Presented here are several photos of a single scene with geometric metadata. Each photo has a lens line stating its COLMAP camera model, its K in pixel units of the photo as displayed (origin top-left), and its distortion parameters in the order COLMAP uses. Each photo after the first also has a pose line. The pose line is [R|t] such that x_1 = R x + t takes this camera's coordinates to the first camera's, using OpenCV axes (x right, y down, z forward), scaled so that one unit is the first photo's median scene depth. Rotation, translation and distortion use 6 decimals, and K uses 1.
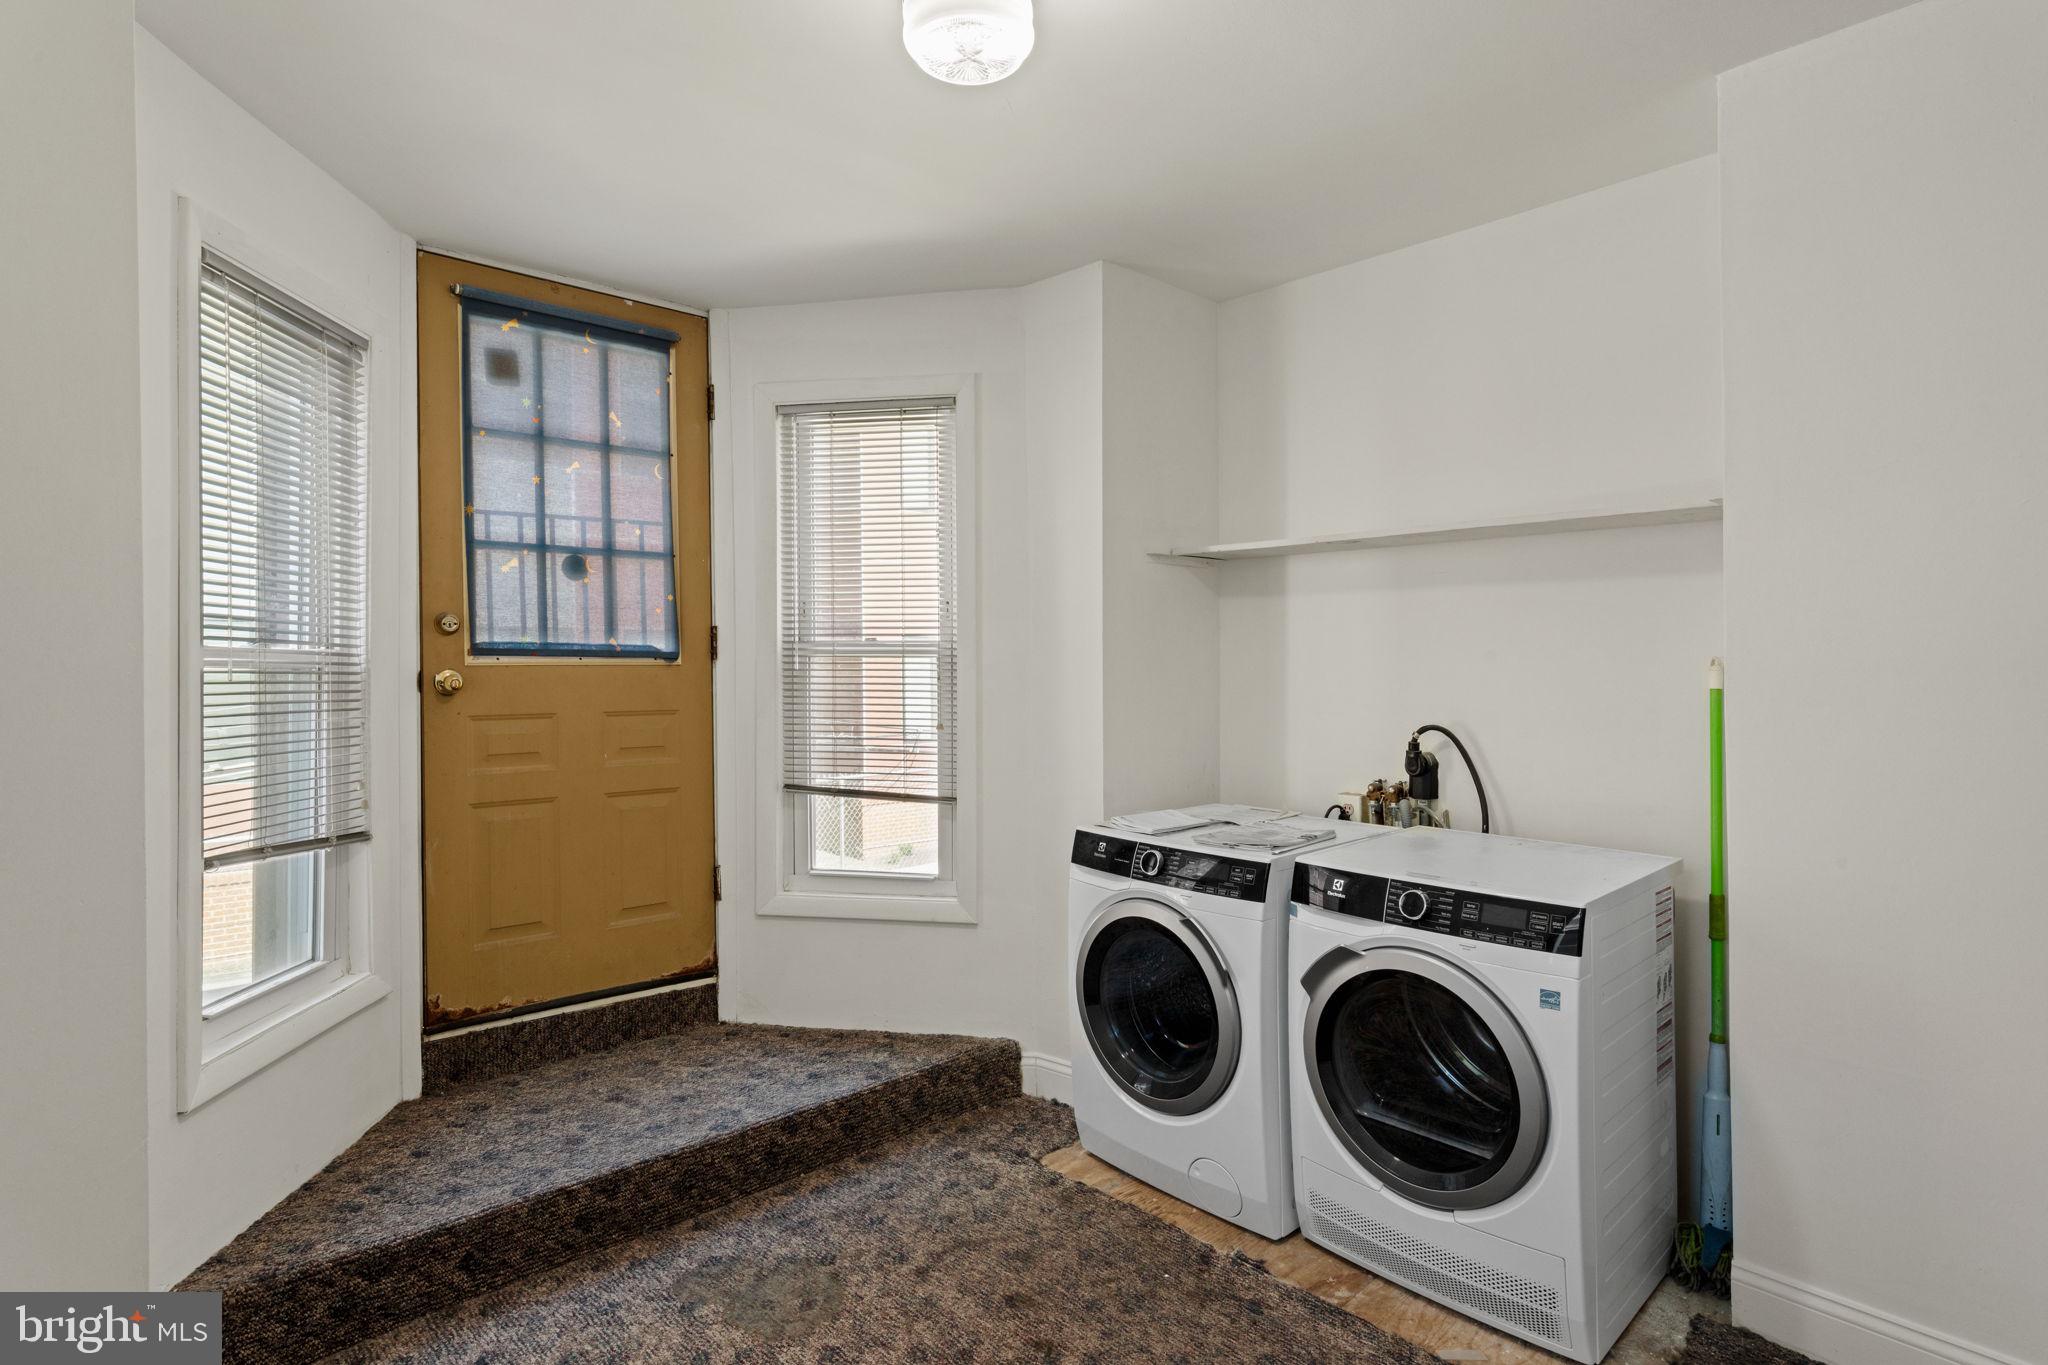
lens RADIAL K [[1085.6, 0, 1031.7], [0, 1085.6, 672.2], [0, 0, 1]] dist [-0.007109, 0.006883]
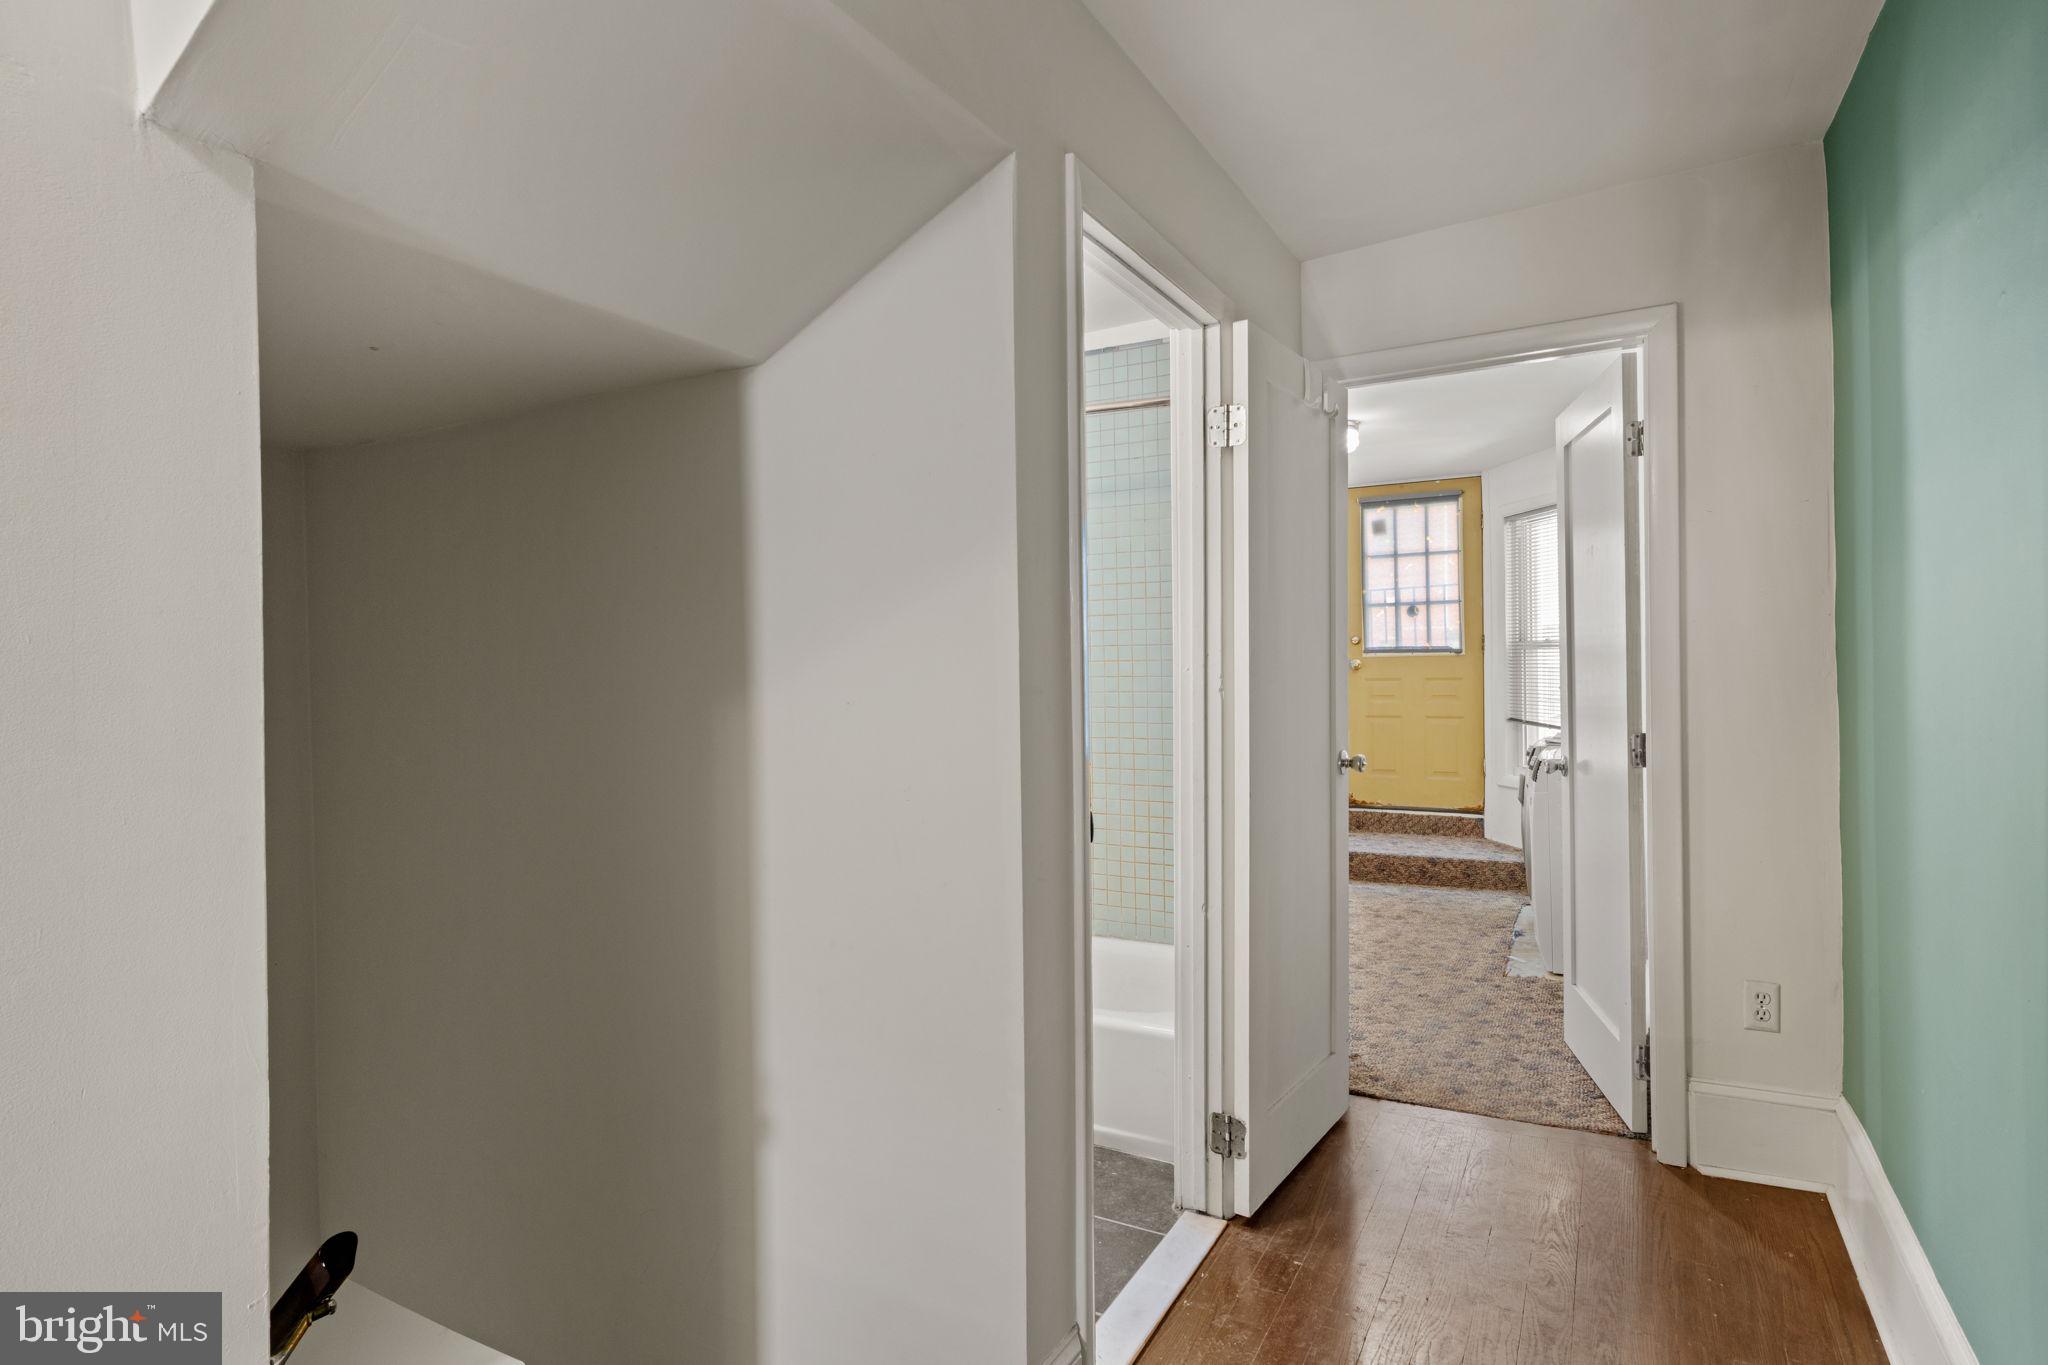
lens RADIAL K [[1085.6, 0, 1023.0], [0, 1085.6, 674.9], [0, 0, 1]] dist [-0.007109, 0.006883]
pose [[0.294495, -0.005229, -0.955639, 1.432826], [0.004033, 0.999983, -0.004228, 0.036995], [0.955645, -0.002609, 0.294511, -0.391015]]
